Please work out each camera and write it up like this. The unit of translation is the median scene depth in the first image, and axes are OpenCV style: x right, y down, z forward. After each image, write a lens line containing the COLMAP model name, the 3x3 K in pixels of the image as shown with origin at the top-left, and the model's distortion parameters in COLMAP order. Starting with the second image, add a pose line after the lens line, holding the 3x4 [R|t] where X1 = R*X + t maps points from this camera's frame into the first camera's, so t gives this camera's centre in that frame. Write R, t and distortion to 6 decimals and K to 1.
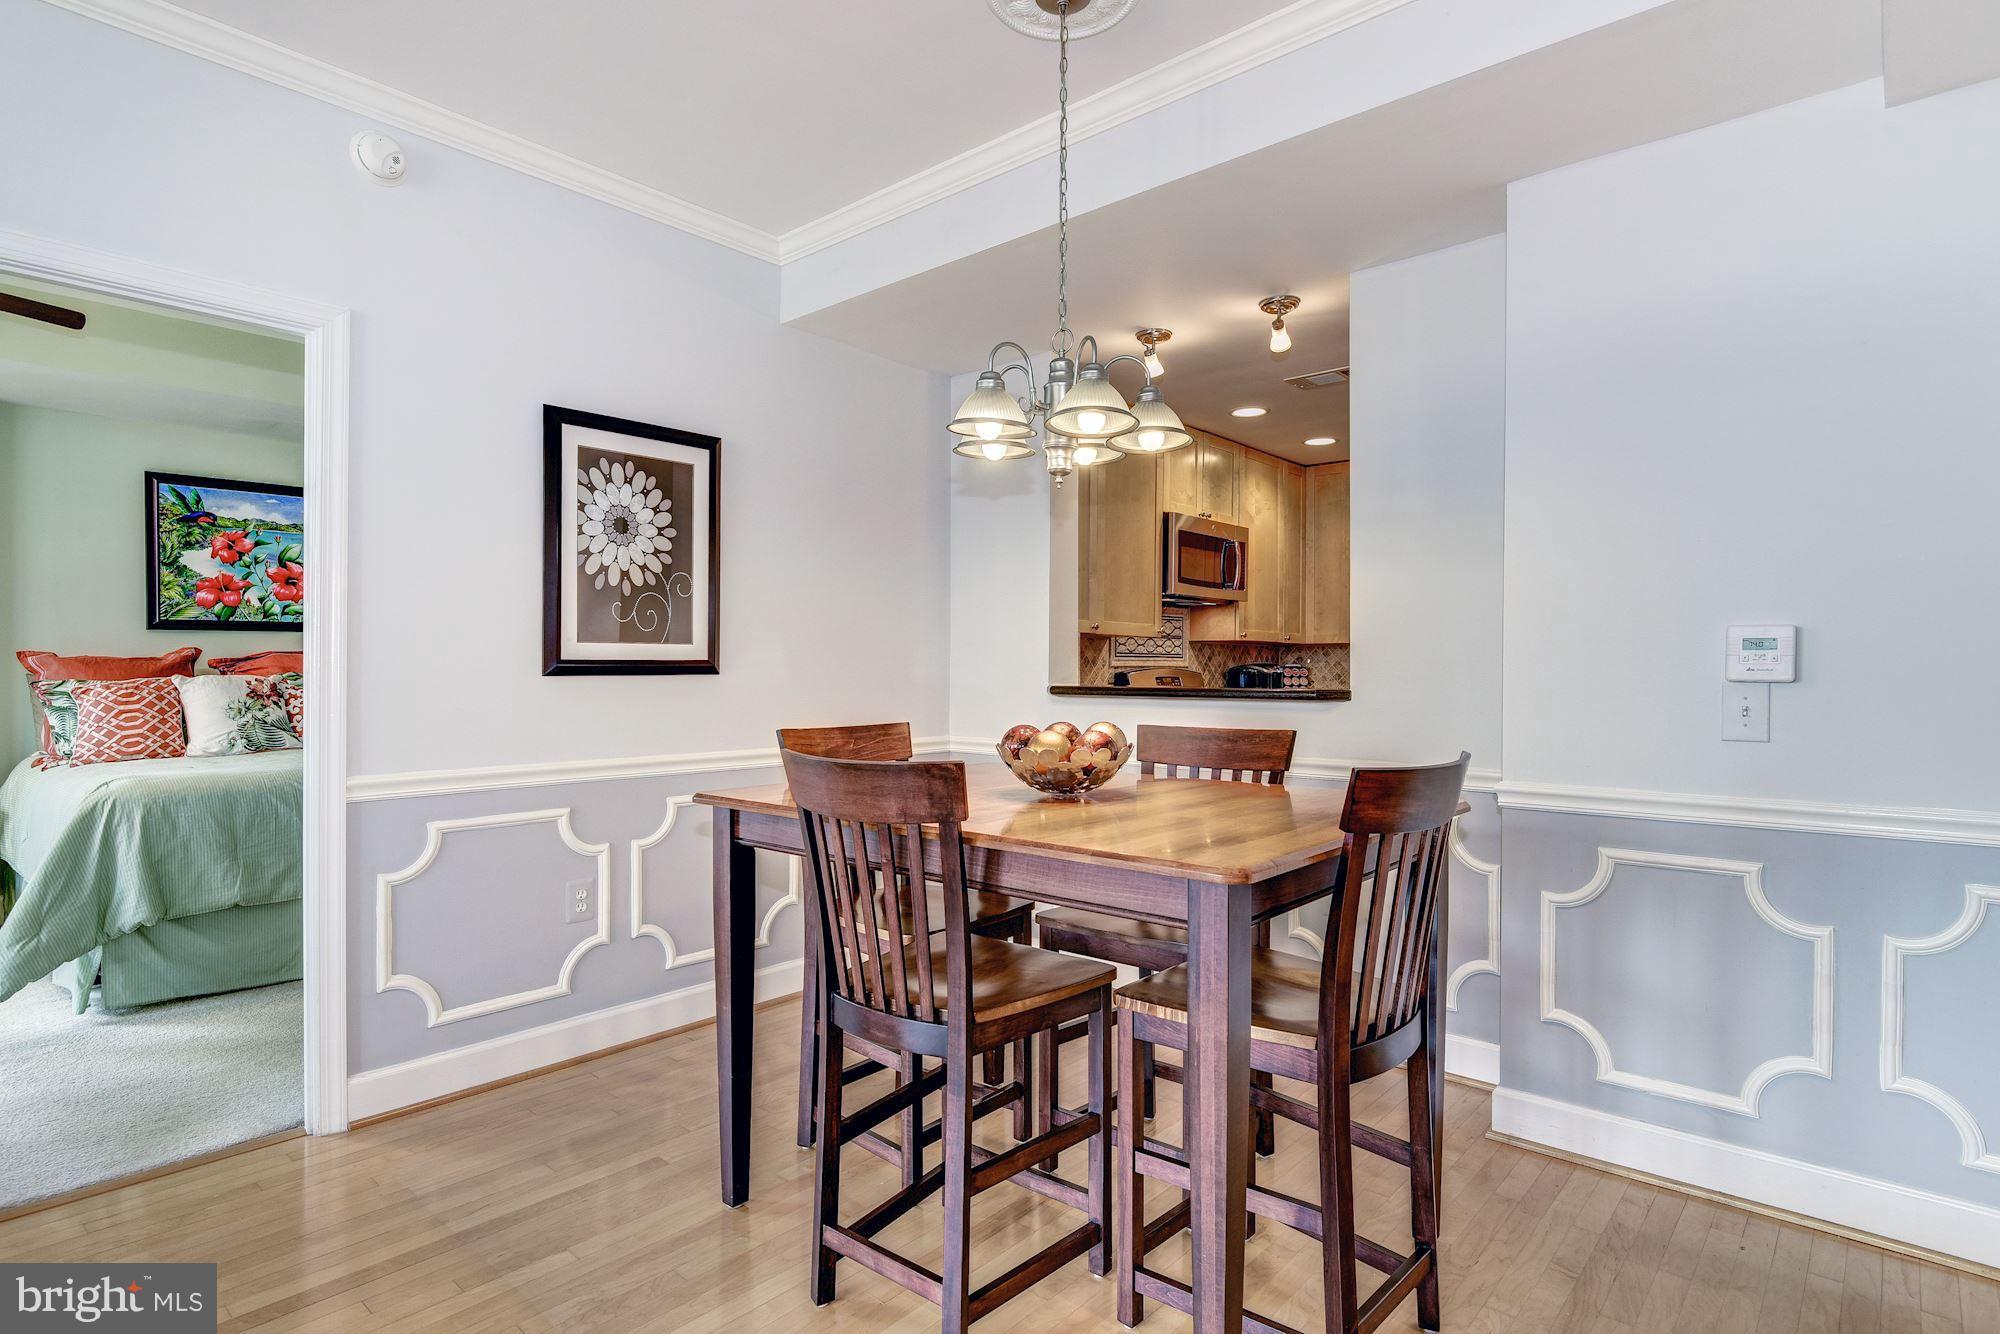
lens RADIAL K [[985.1, 0, 1014.7], [0, 985.1, 672.4], [0, 0, 1]] dist [-0.000331, -0.010833]
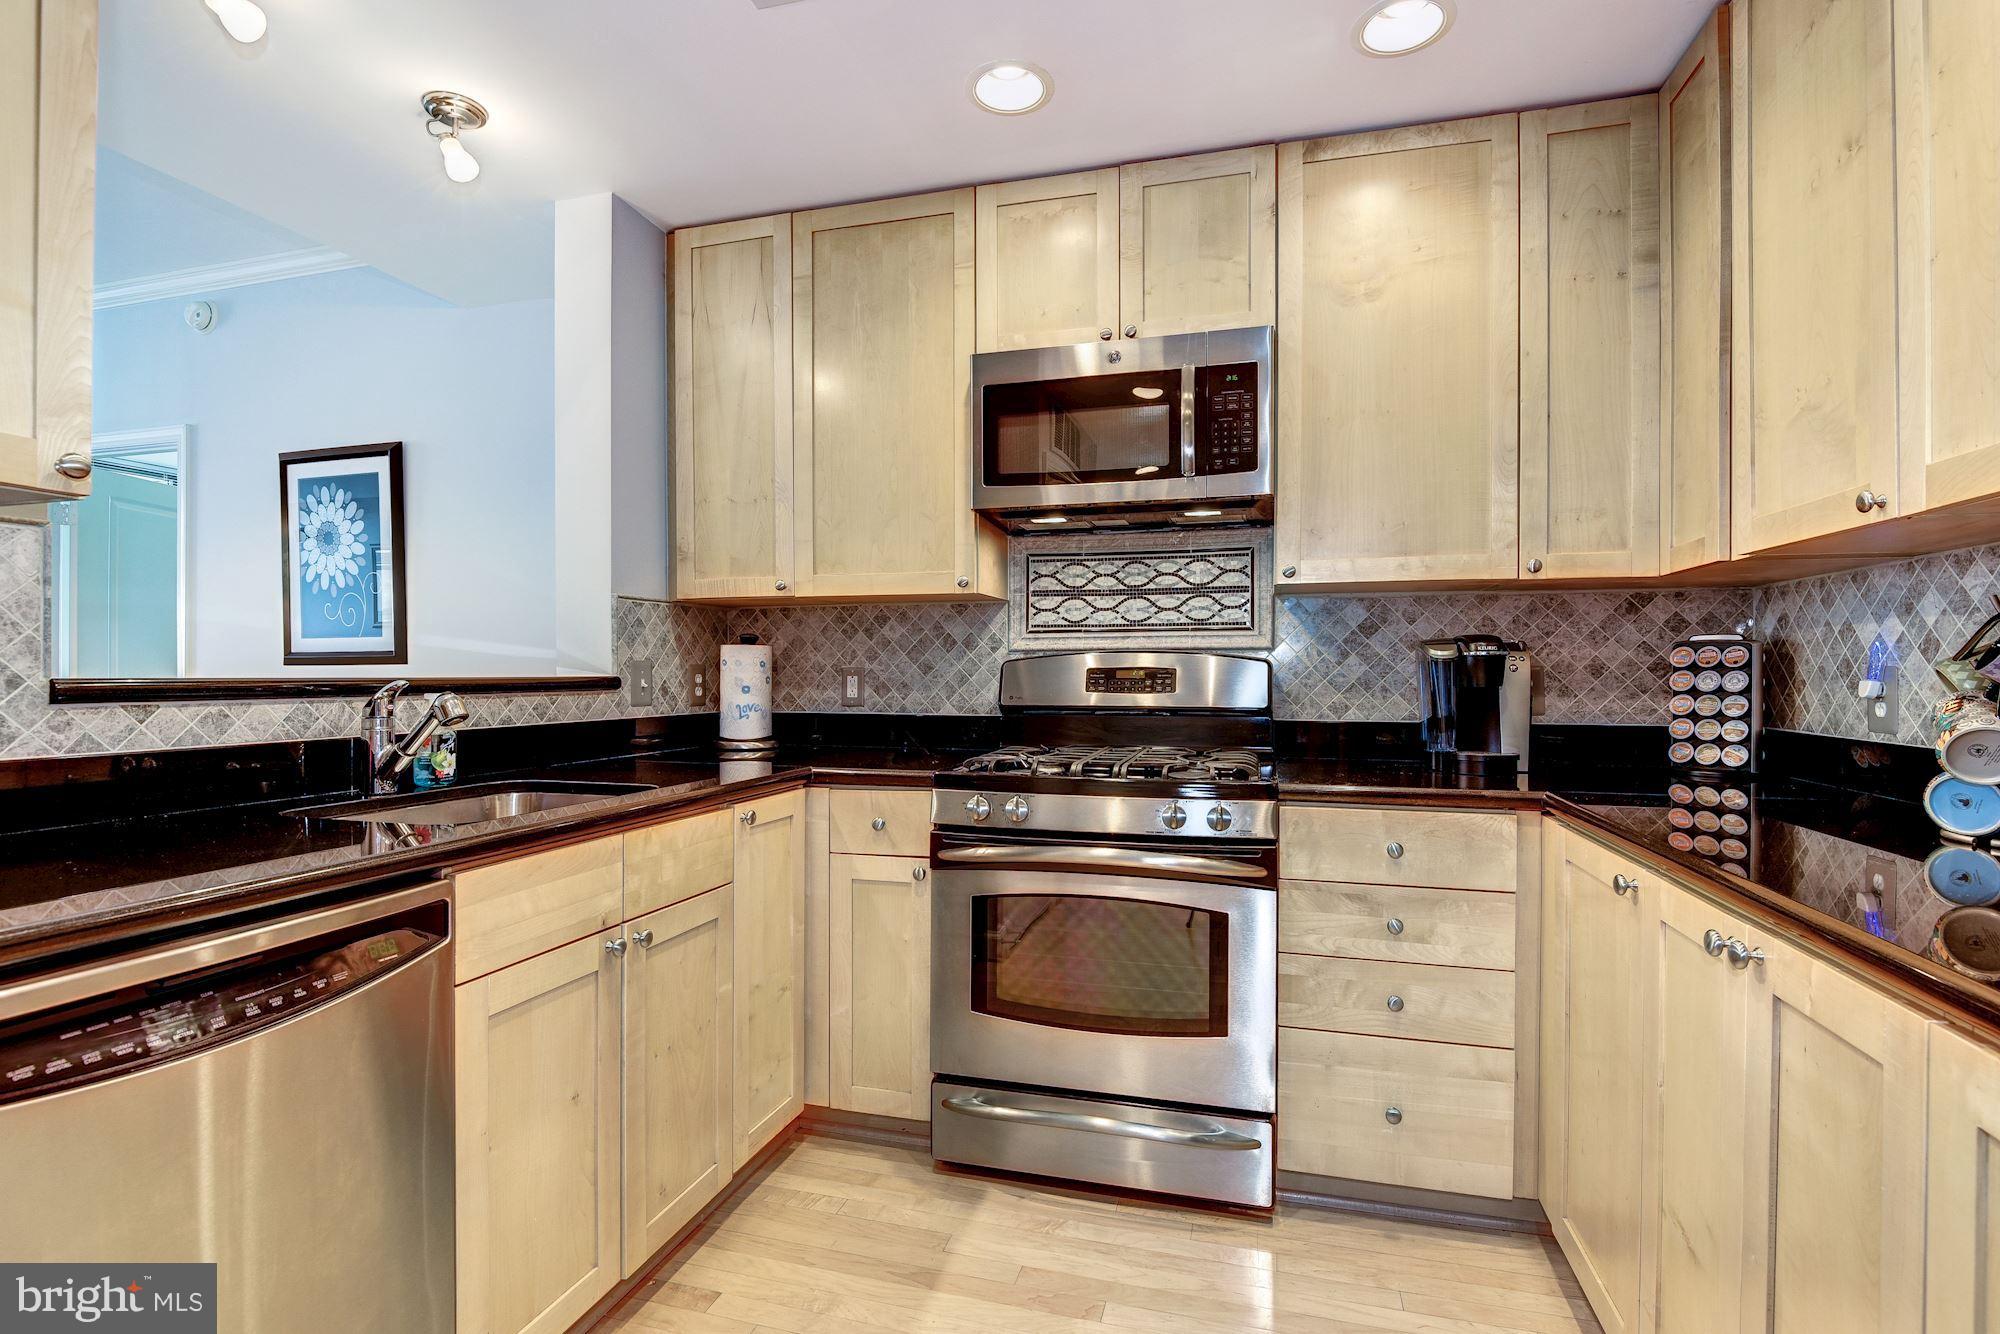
lens RADIAL K [[936.6, 0, 1015.4], [0, 936.6, 673.1], [0, 0, 1]] dist [0.001065, -0.009473]
pose [[0.436826, -0.004351, -0.899536, 0.936773], [-0.002932, 0.999976, -0.006260, 0.017037], [0.899541, 0.005372, 0.436803, 1.207065]]
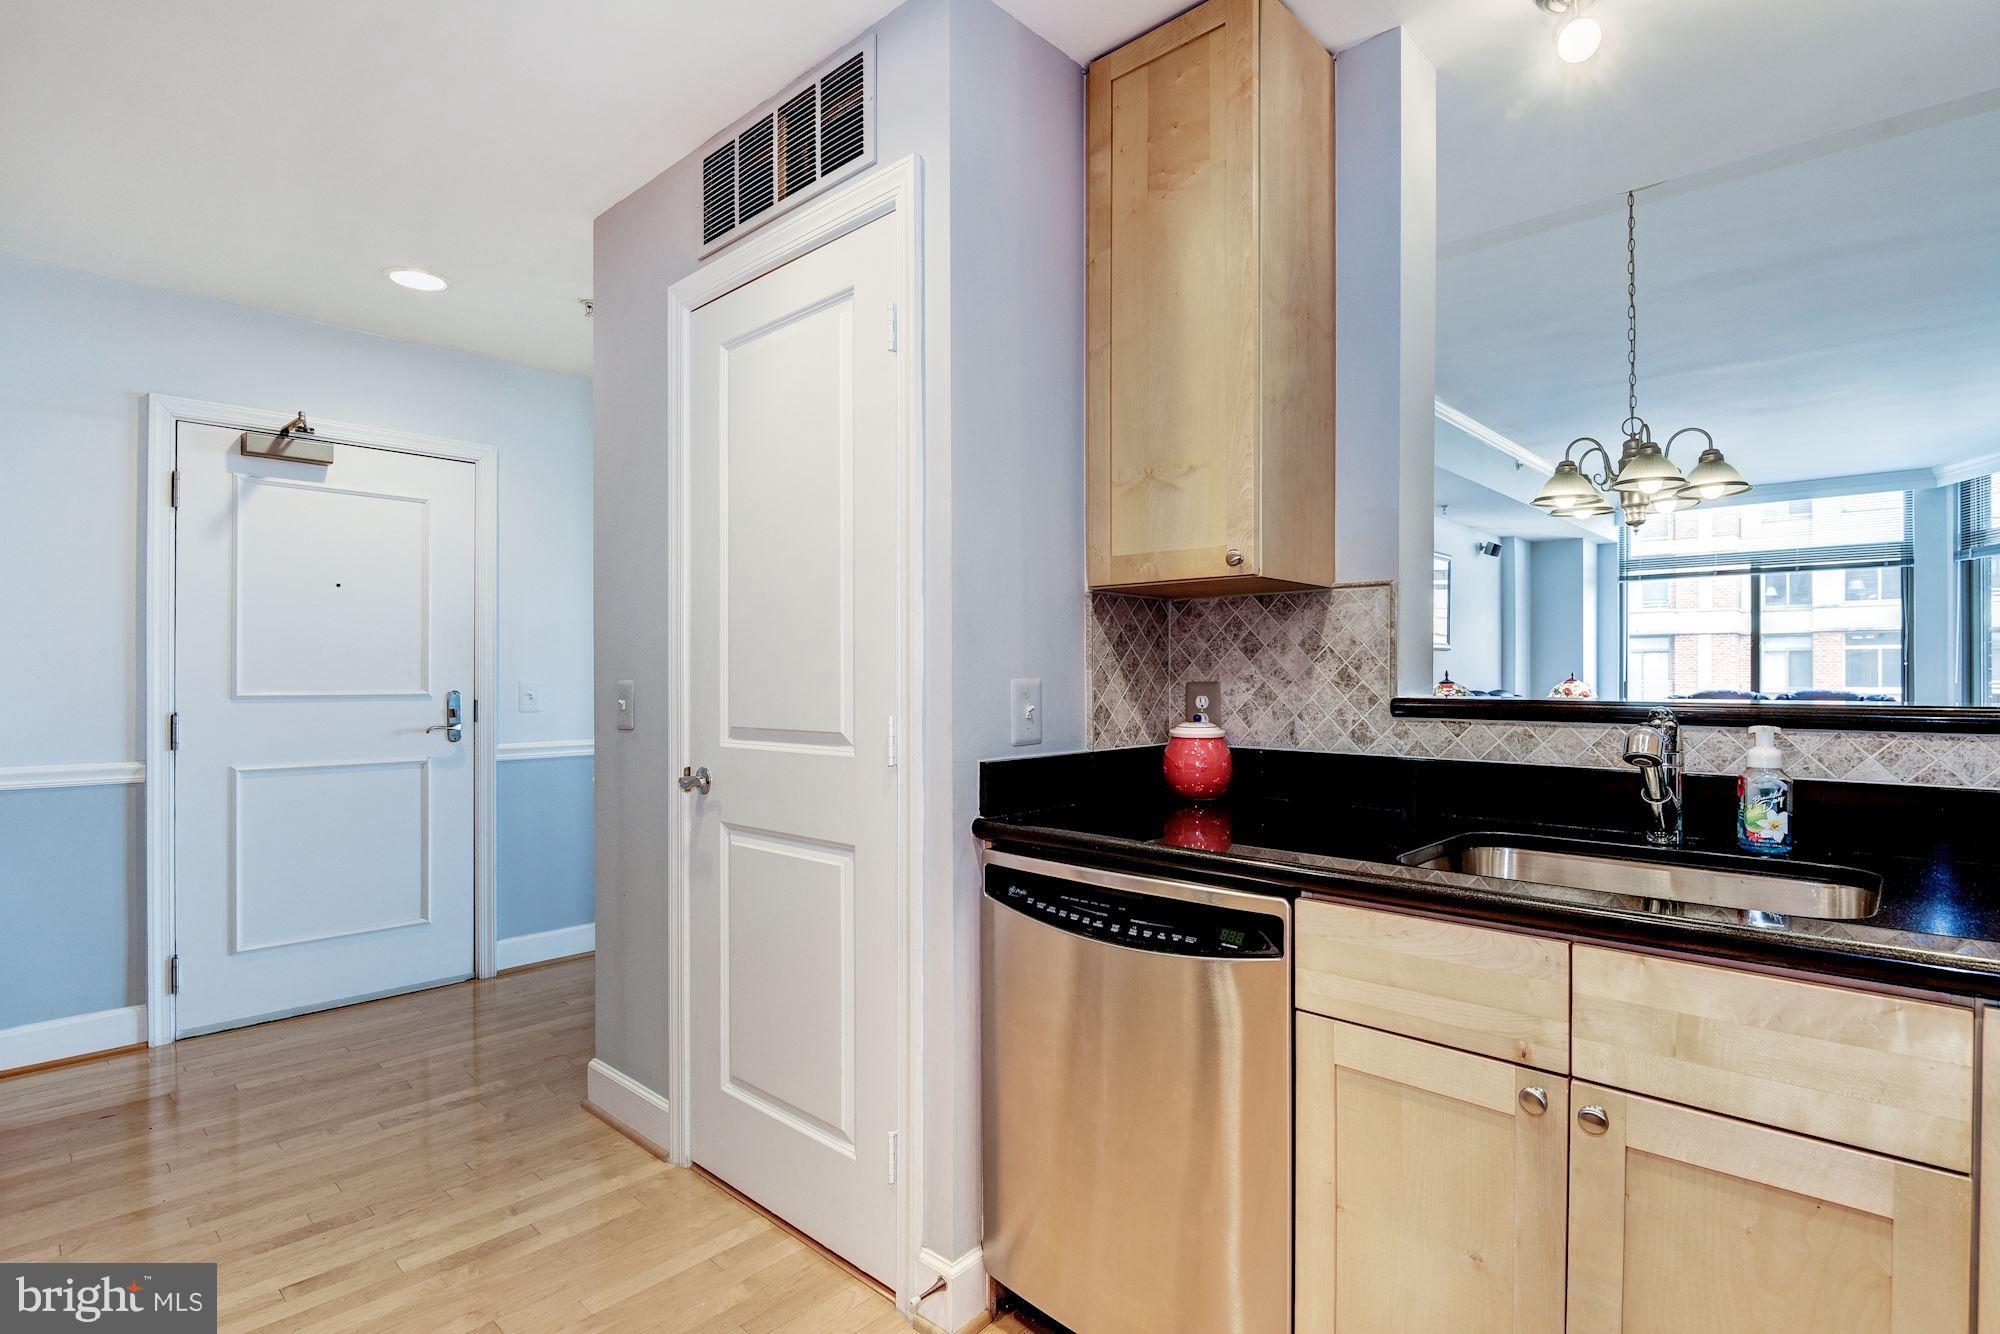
lens RADIAL K [[985.1, 0, 1014.7], [0, 985.1, 672.4], [0, 0, 1]] dist [-0.000331, -0.010833]
pose [[-0.999540, -0.003799, 0.030078, 0.579191], [-0.003808, 0.999993, -0.000236, 0.003815], [-0.030077, -0.000350, -0.999548, 1.599234]]
